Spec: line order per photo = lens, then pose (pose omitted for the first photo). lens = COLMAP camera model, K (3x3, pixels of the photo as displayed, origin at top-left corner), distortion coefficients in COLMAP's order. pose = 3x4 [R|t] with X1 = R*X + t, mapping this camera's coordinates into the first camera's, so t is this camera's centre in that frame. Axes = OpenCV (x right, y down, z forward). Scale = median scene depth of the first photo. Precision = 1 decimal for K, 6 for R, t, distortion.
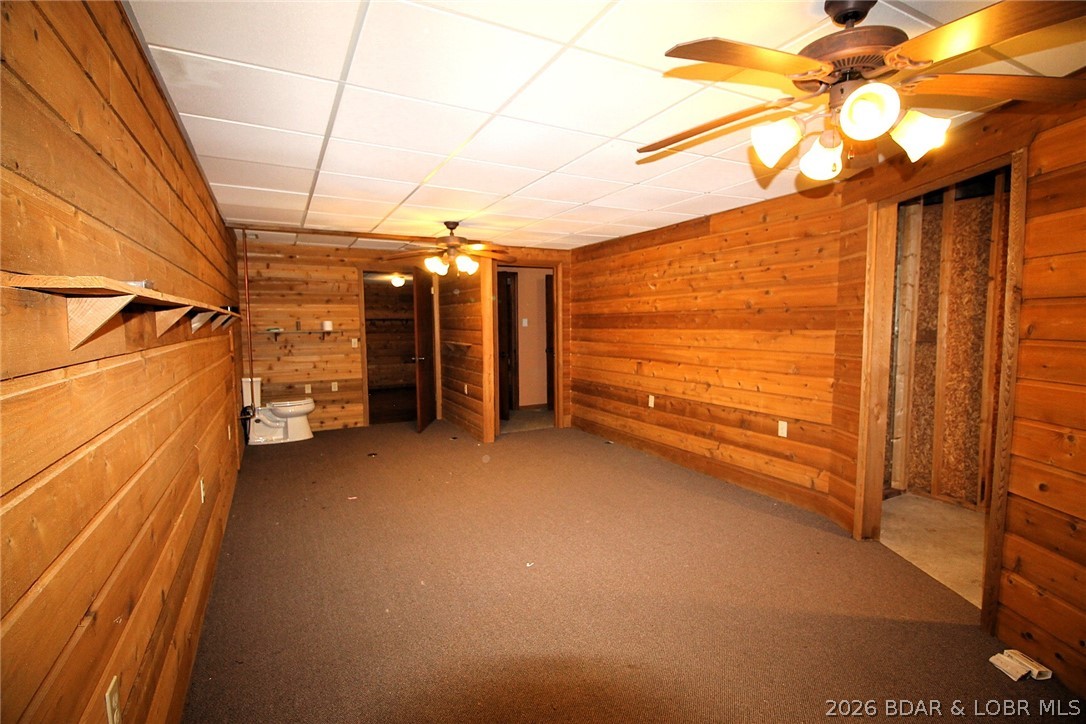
lens RADIAL K [[508.5, 0, 543.0], [0, 508.5, 362.0], [0, 0, 1]] dist [-0.011019, -0.000808]
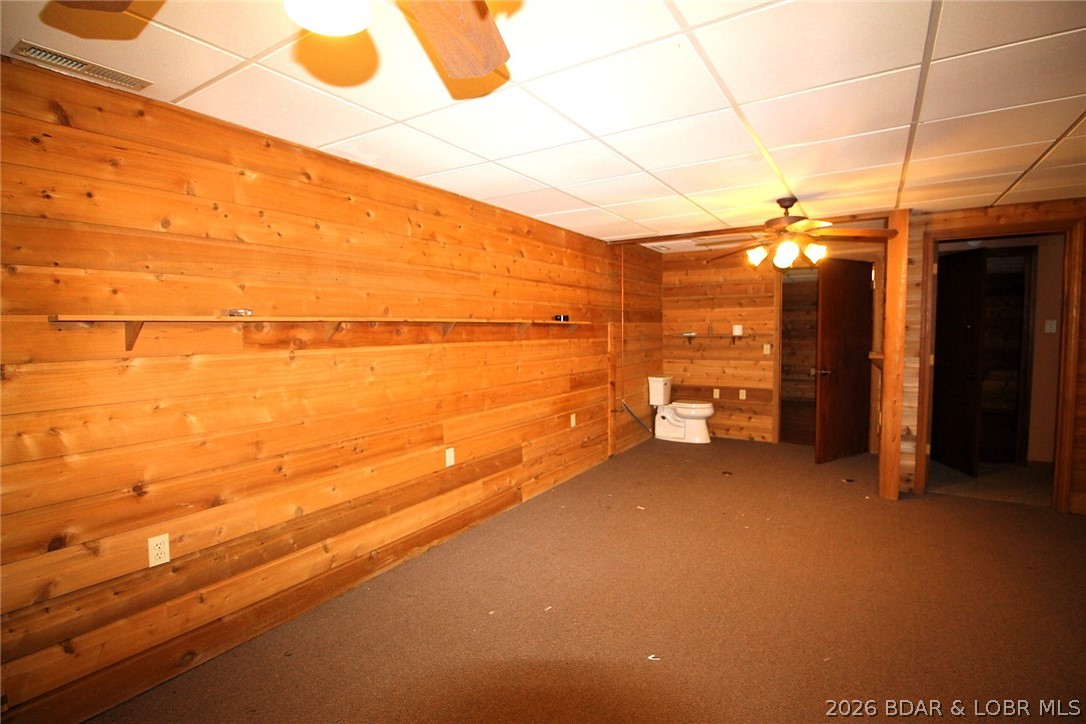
lens RADIAL K [[508.5, 0, 543.0], [0, 508.5, 362.0], [0, 0, 1]] dist [-0.011019, -0.000808]
pose [[0.490213, 0.060088, -0.869529, 0.238620], [-0.063032, 0.997453, 0.033393, -0.021459], [0.869320, 0.038439, 0.492752, 0.224770]]
